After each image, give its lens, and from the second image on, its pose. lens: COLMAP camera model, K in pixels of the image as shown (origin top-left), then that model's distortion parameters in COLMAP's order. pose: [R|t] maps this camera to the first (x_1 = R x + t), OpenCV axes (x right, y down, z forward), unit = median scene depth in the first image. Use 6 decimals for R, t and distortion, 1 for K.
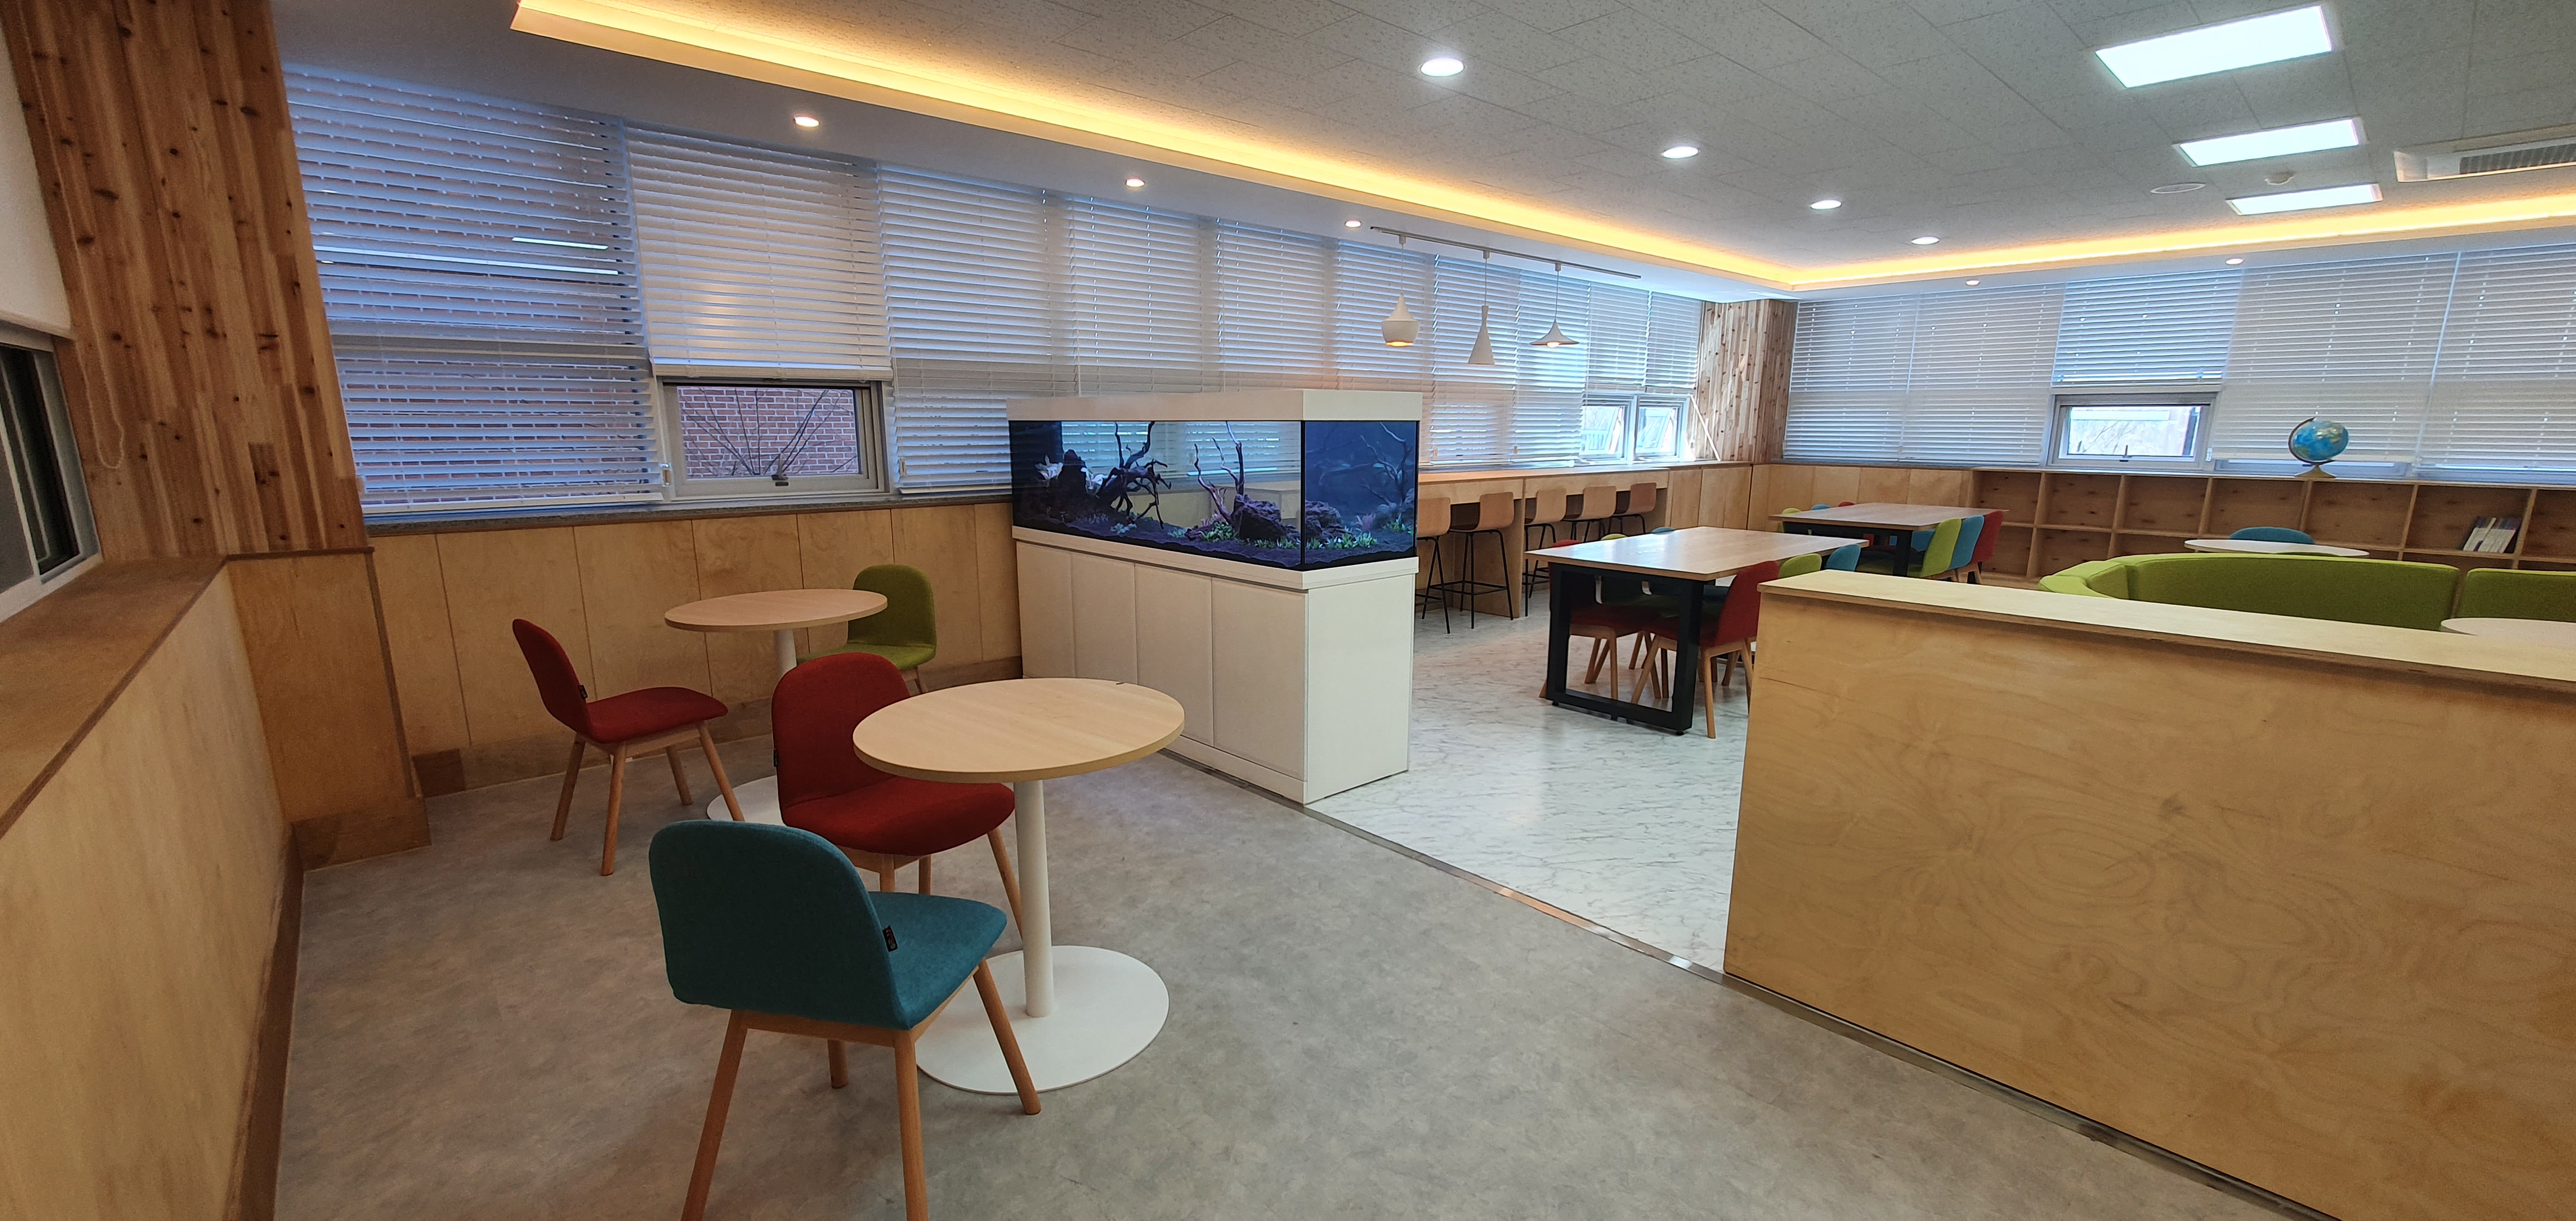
lens RADIAL K [[1014.3, 0, 1283.4], [0, 1014.3, 627.0], [0, 0, 1]] dist [-0.002602, 0.000482]
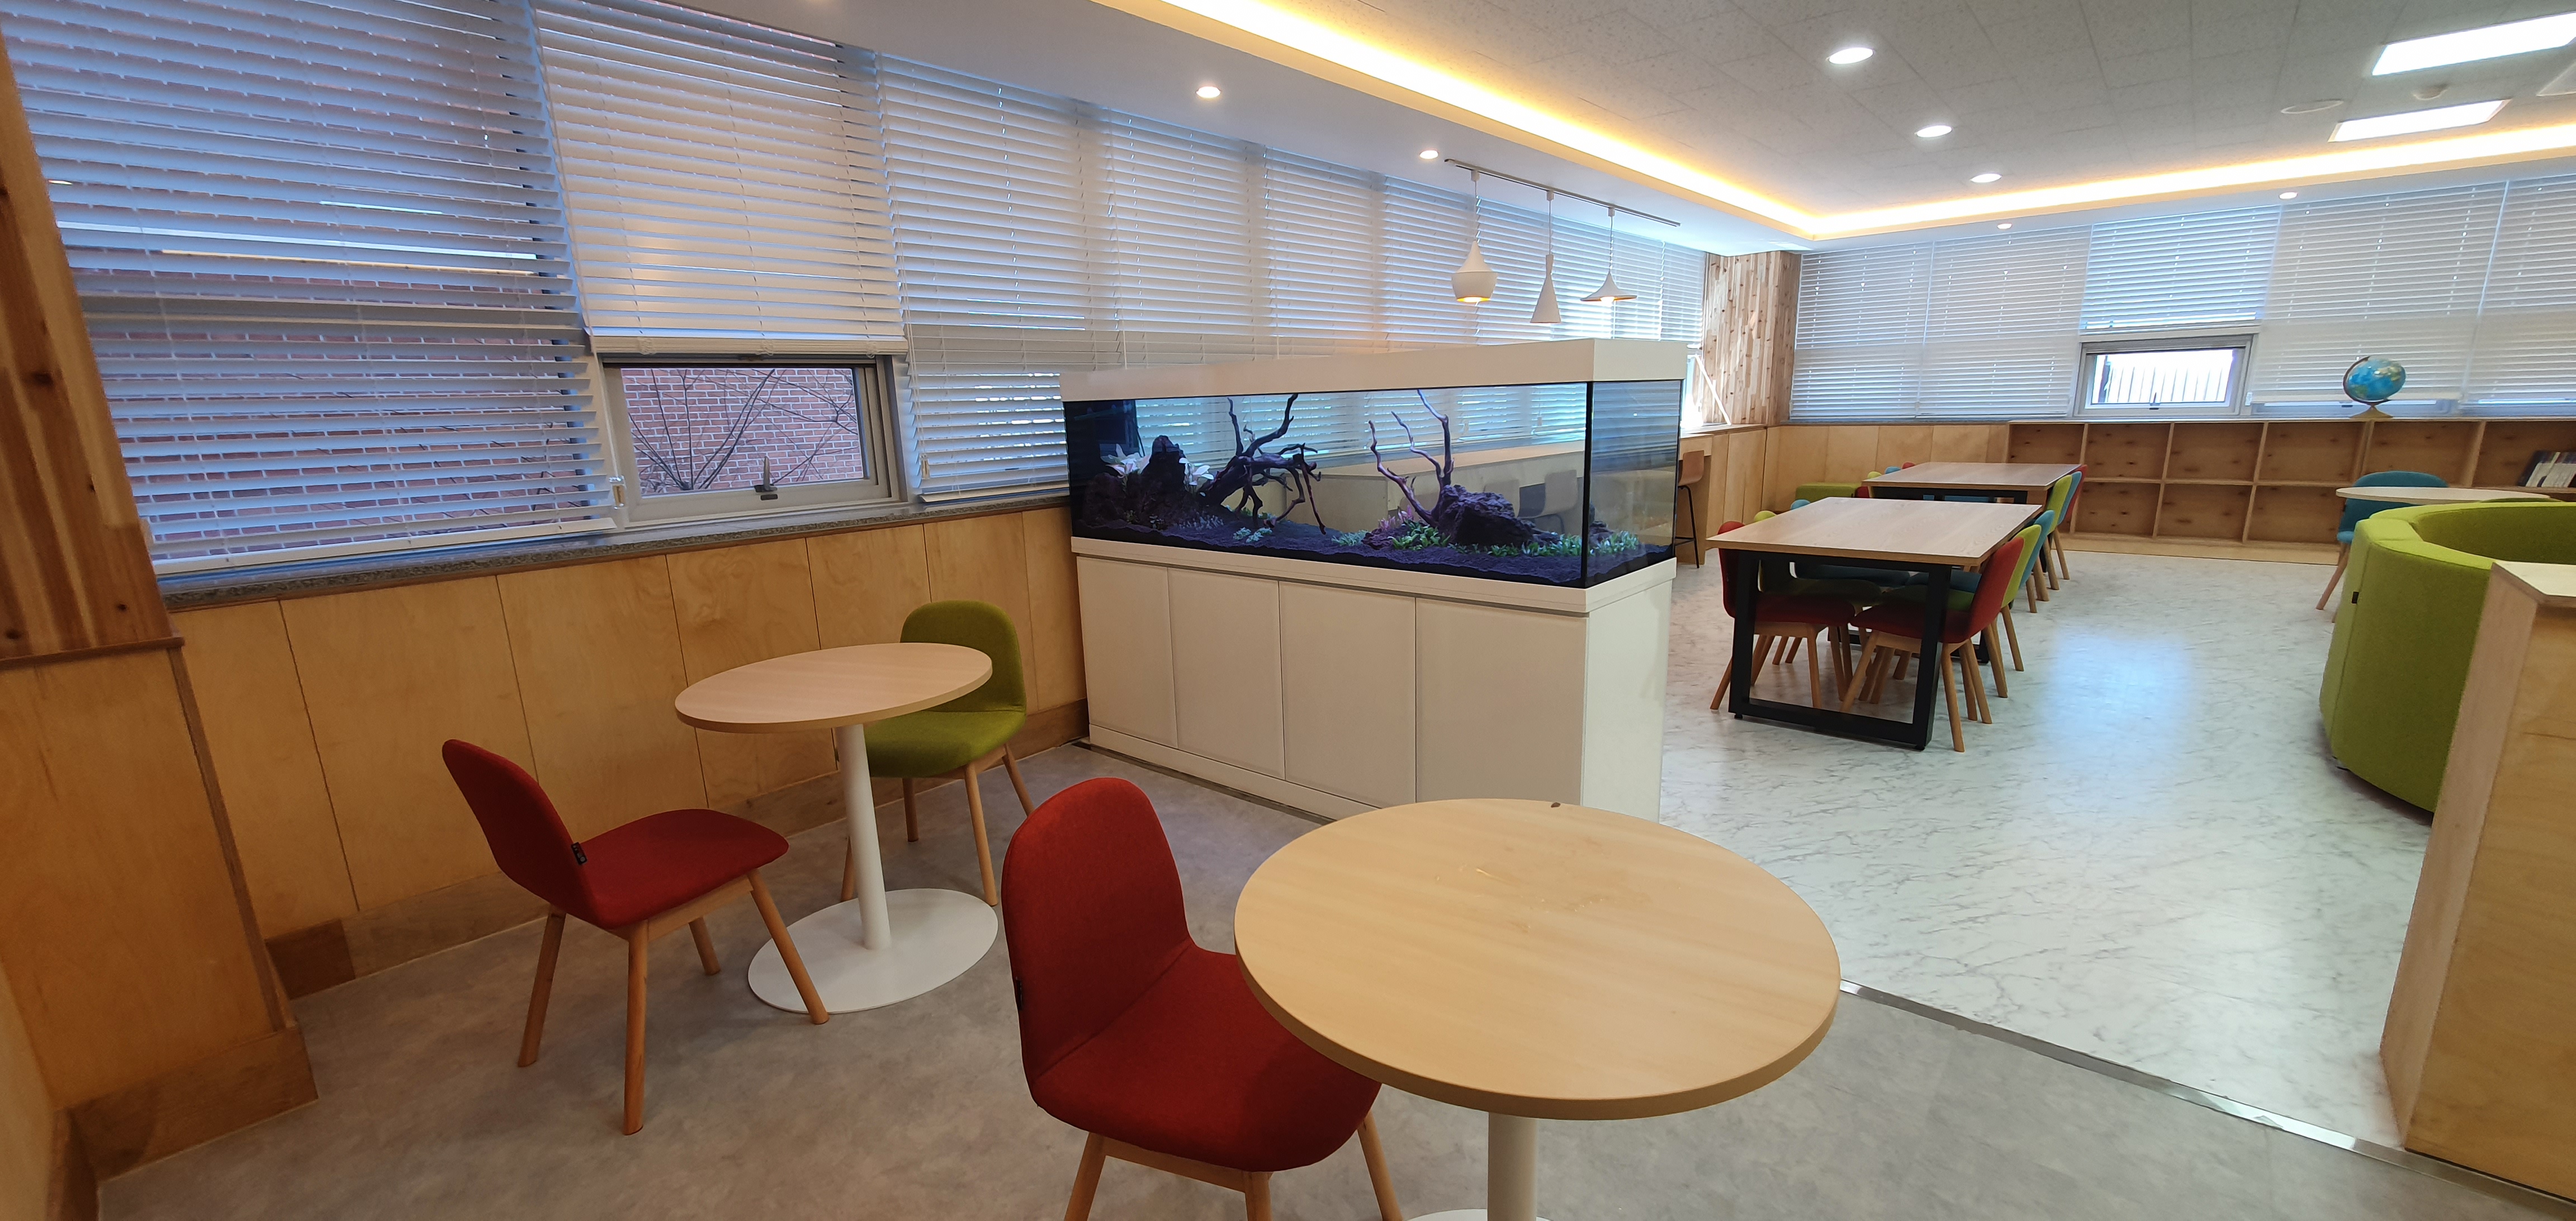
lens RADIAL K [[1014.3, 0, 1282.3], [0, 1014.3, 624.2], [0, 0, 1]] dist [-0.002602, 0.000482]
pose [[0.992411, -0.057983, 0.108436, -0.207839], [0.056241, 0.998235, 0.019057, -0.040877], [-0.109350, -0.012814, 0.993921, 0.217852]]
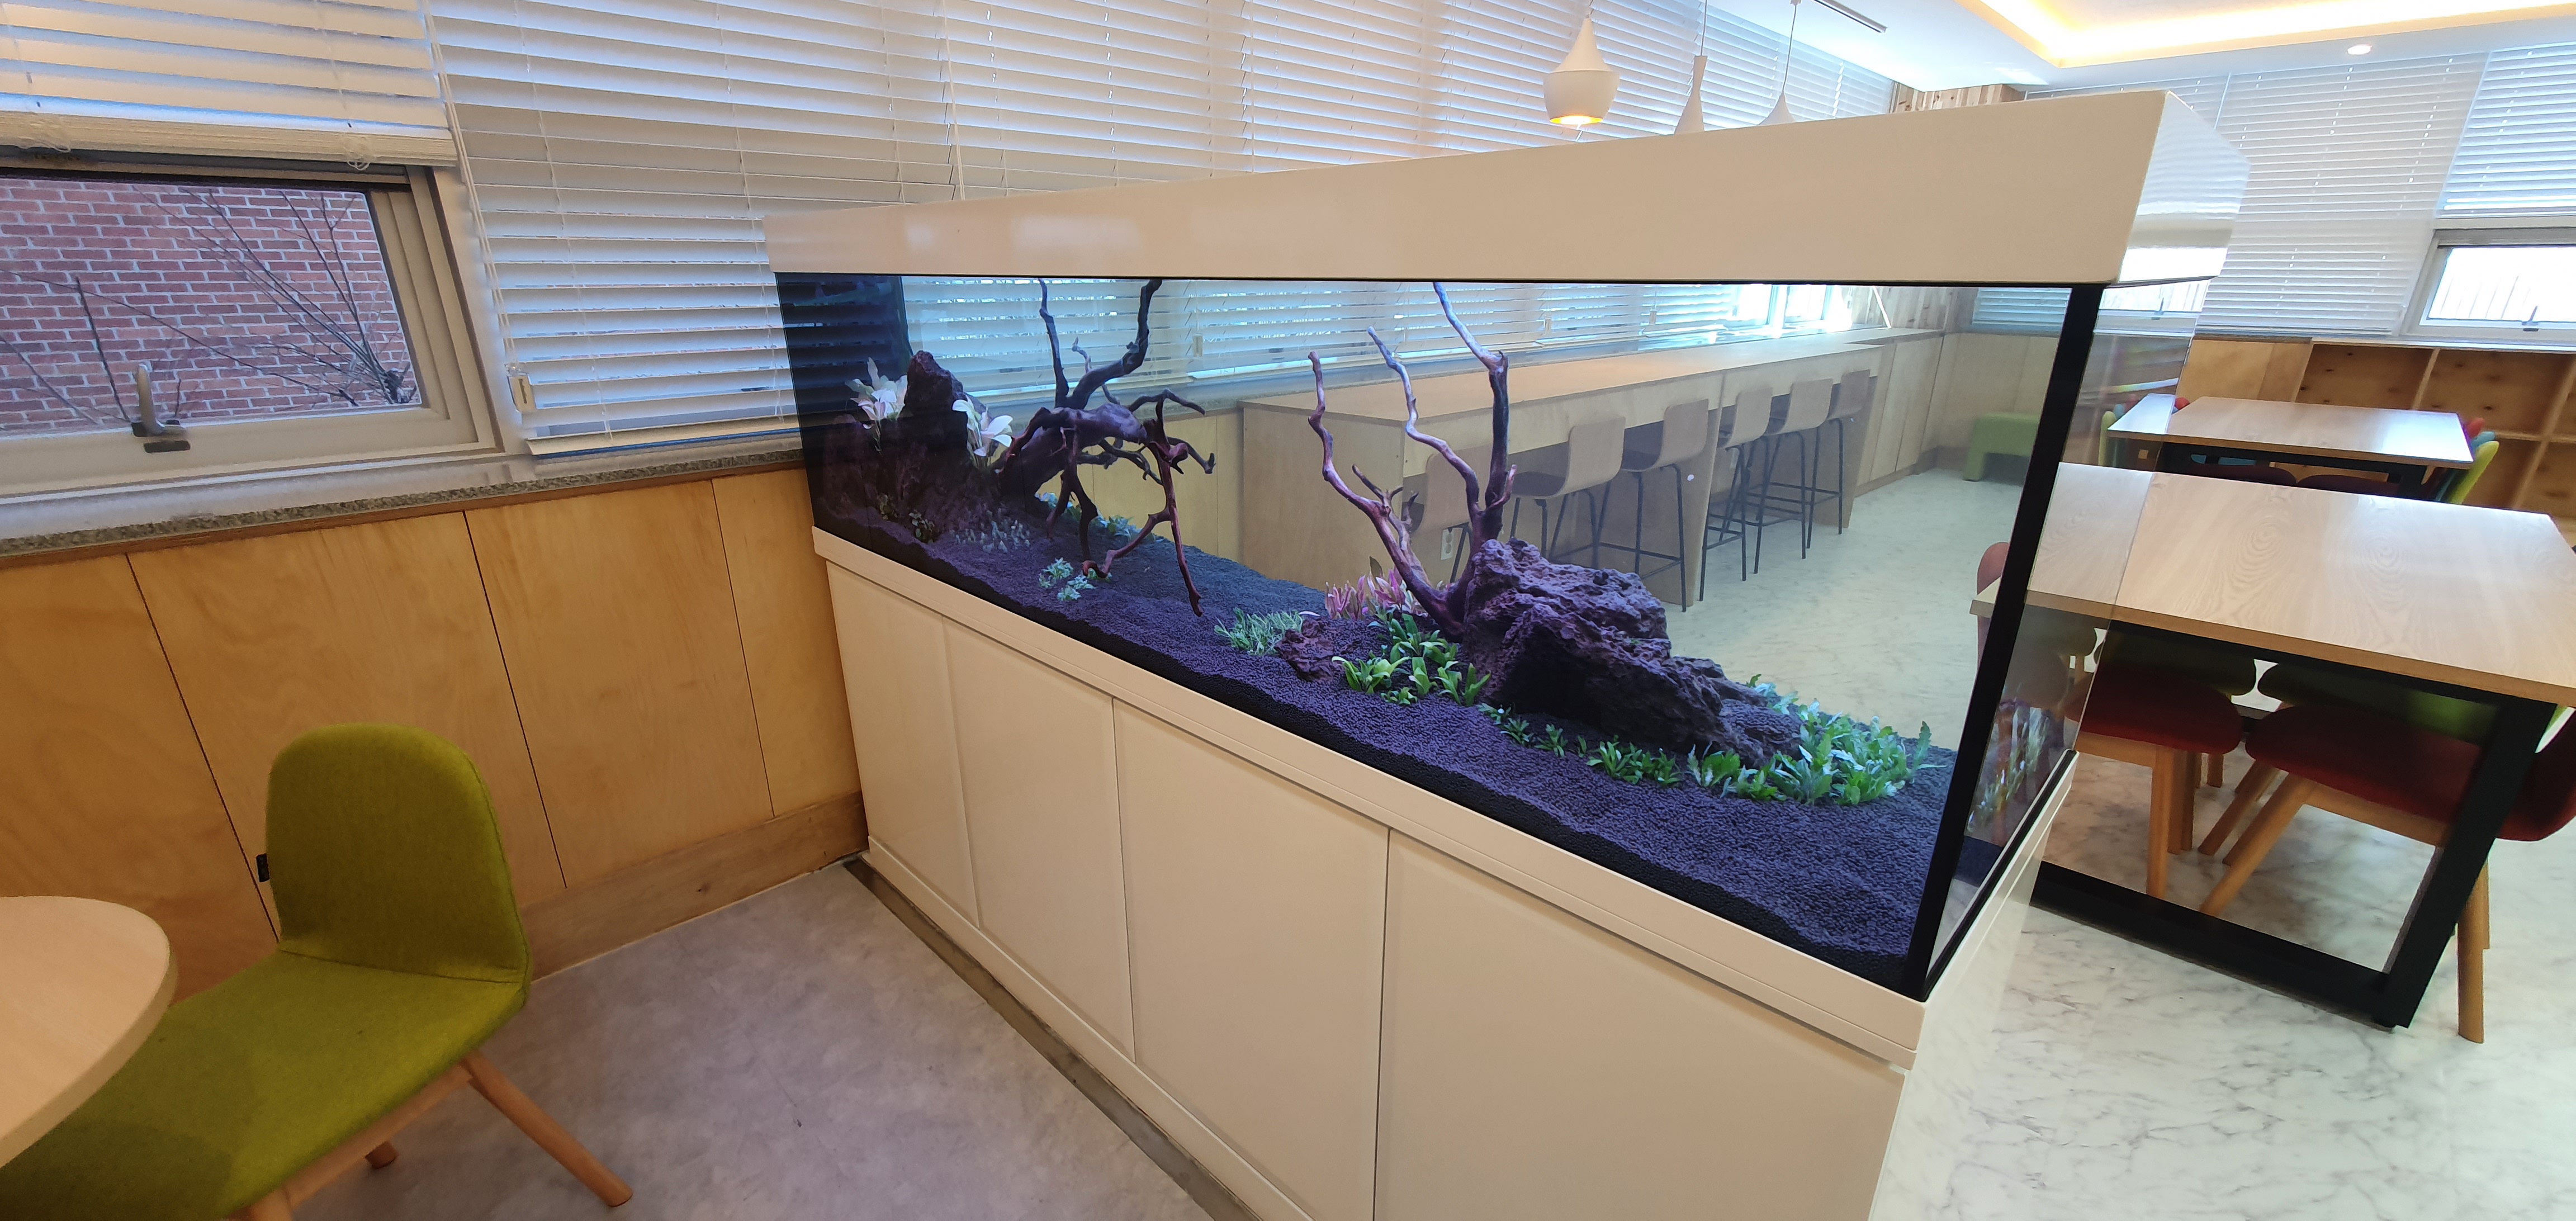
lens RADIAL K [[1014.3, 0, 1287.0], [0, 1014.3, 632.1], [0, 0, 1]] dist [-0.002602, 0.000482]
pose [[0.998513, -0.019561, 0.050893, -0.094157], [0.012142, 0.989763, 0.142205, -0.121392], [-0.053154, -0.141375, 0.988528, 0.594630]]
